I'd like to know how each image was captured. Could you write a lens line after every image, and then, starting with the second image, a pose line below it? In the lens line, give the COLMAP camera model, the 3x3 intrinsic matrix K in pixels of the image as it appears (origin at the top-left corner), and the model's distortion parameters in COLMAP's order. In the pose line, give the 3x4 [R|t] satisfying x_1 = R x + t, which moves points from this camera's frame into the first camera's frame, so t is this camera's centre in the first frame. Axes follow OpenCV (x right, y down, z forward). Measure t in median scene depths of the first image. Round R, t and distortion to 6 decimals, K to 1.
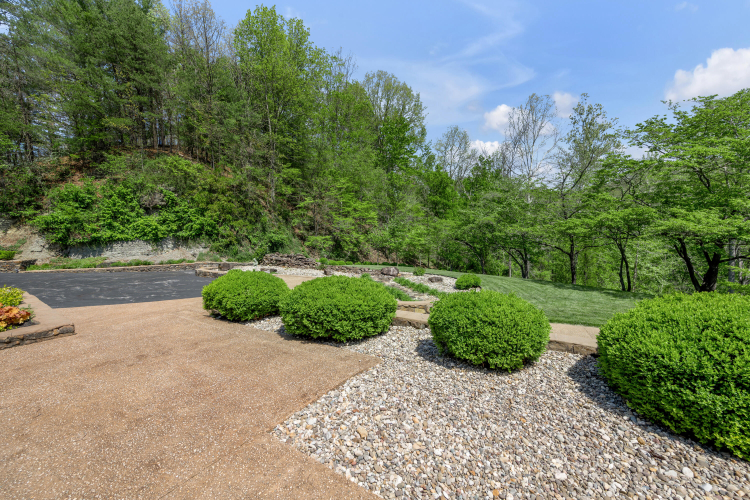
lens RADIAL K [[300.7, 0, 370.7], [0, 300.7, 247.8], [0, 0, 1]] dist [-0.009692, 0.001869]
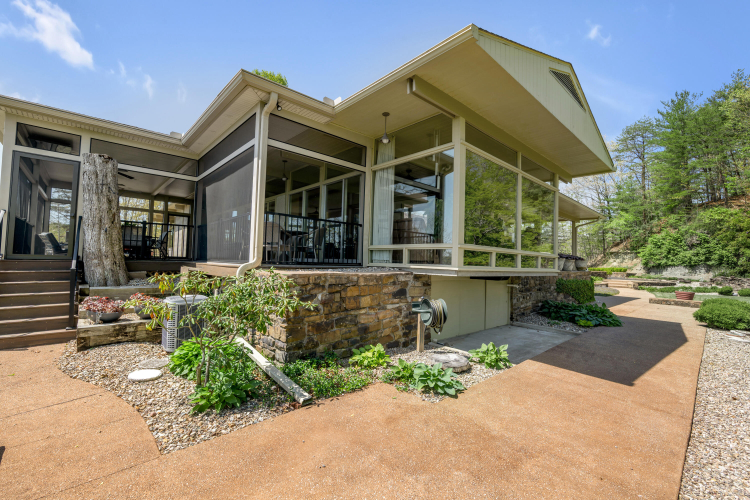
lens RADIAL K [[317.7, 0, 373.0], [0, 317.7, 250.1], [0, 0, 1]] dist [-0.010810, 0.001641]
pose [[-0.250830, -0.022079, -0.967779, 1.238780], [-0.079511, 0.996832, -0.002134, 0.024821], [0.964760, 0.076414, -0.251791, -0.174616]]
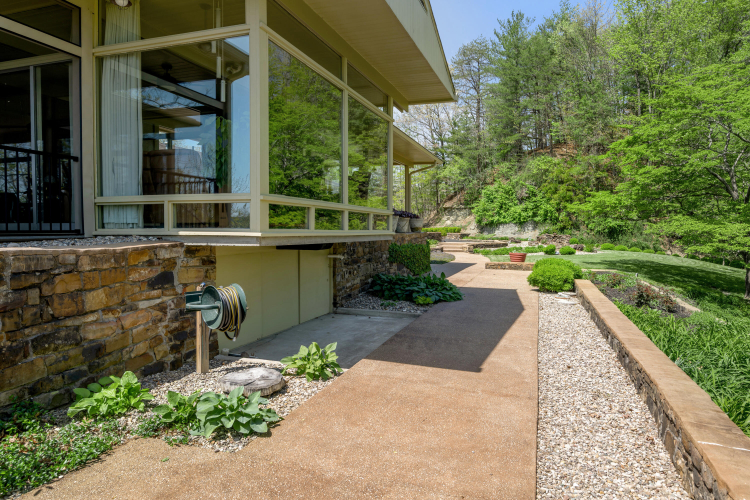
lens RADIAL K [[496.1, 0, 372.6], [0, 496.1, 249.2], [0, 0, 1]] dist [-0.017514, 0.002630]
pose [[0.248344, 0.061321, -0.966729, 1.230082], [-0.062829, 0.996913, 0.047096, 0.026053], [0.966632, 0.049042, 0.251430, -0.179516]]
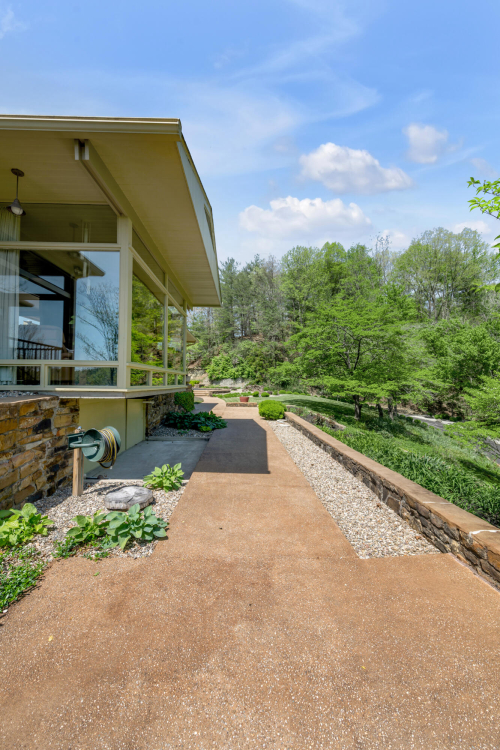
lens RADIAL K [[300.7, 0, 249.7], [0, 300.7, 374.4], [0, 0, 1]] dist [-0.009692, 0.001869]
pose [[0.575690, 0.005069, -0.817652, 1.201207], [-0.065488, 0.997054, -0.039927, 0.025538], [0.815041, 0.076532, 0.574327, -0.221954]]
